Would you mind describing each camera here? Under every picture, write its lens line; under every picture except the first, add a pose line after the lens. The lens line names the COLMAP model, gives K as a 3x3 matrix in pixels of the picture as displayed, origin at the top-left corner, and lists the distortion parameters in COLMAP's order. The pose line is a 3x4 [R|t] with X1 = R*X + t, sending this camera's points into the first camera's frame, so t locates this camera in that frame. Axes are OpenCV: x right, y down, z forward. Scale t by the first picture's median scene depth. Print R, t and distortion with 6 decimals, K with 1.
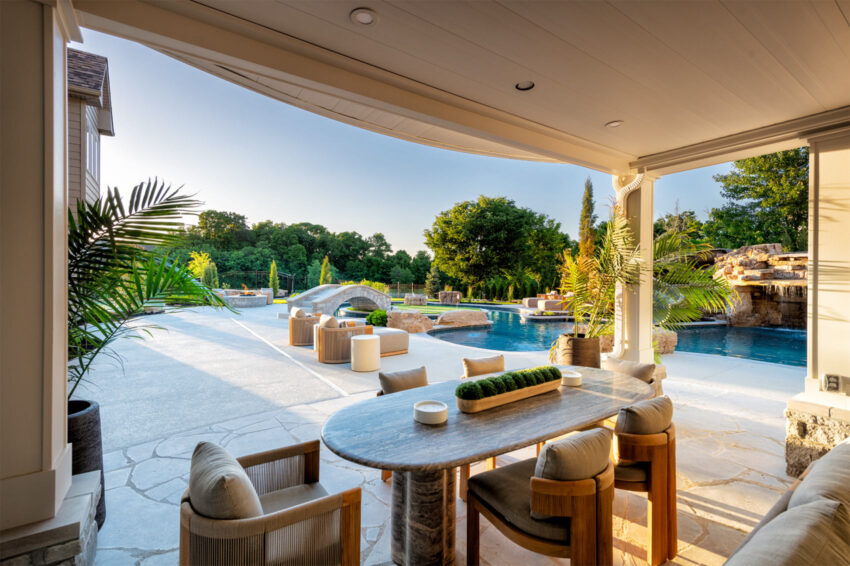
lens RADIAL K [[374.6, 0, 425.7], [0, 374.6, 277.7], [0, 0, 1]] dist [0.003639, -0.000281]
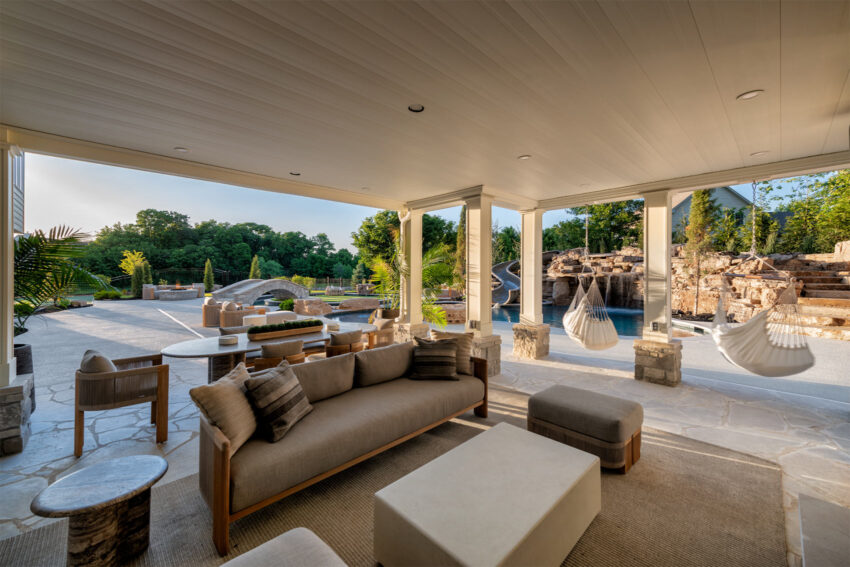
lens RADIAL K [[327.0, 0, 428.7], [0, 327.0, 272.5], [0, 0, 1]] dist [-0.000839, -0.000427]
pose [[0.983589, -0.007501, 0.180265, 0.054818], [0.007617, 0.999971, 0.000046, 0.000393], [-0.180260, 0.001328, 0.983618, -0.066581]]
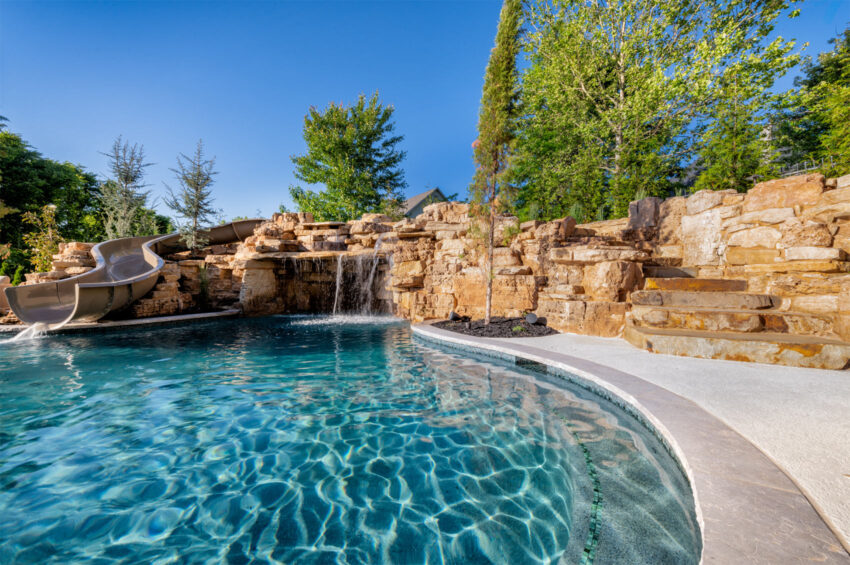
lens RADIAL K [[332.0, 0, 426.2], [0, 332.0, 279.6], [0, 0, 1]] dist [0.003190, 0.000616]
pose [[0.638421, -0.008929, 0.769636, 0.264102], [0.005733, 0.999960, 0.006845, 0.027372], [-0.769666, 0.000042, 0.638446, 0.161210]]
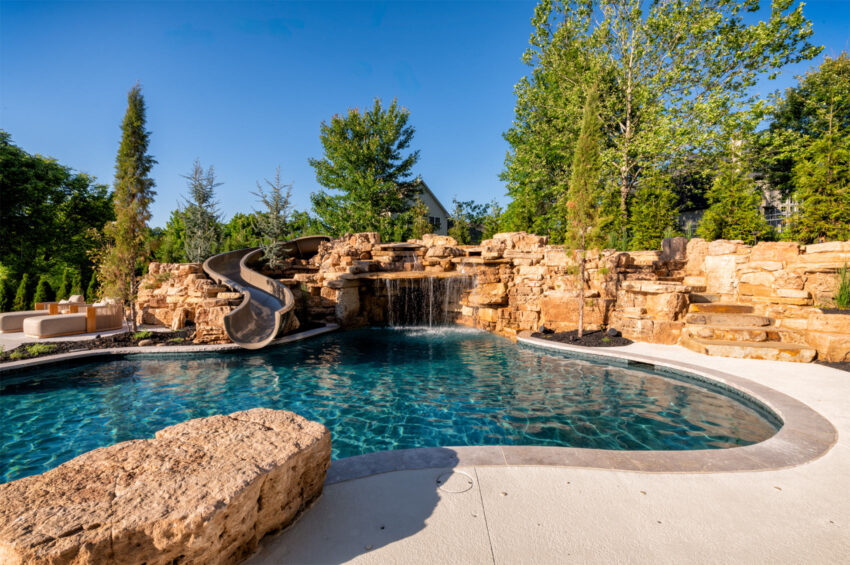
lens RADIAL K [[374.6, 0, 421.1], [0, 374.6, 277.5], [0, 0, 1]] dist [0.003639, -0.000281]
pose [[0.549521, -0.022523, 0.835176, 0.112440], [0.006347, 0.999720, 0.022784, -0.000589], [-0.835456, -0.007219, 0.549510, 0.199100]]
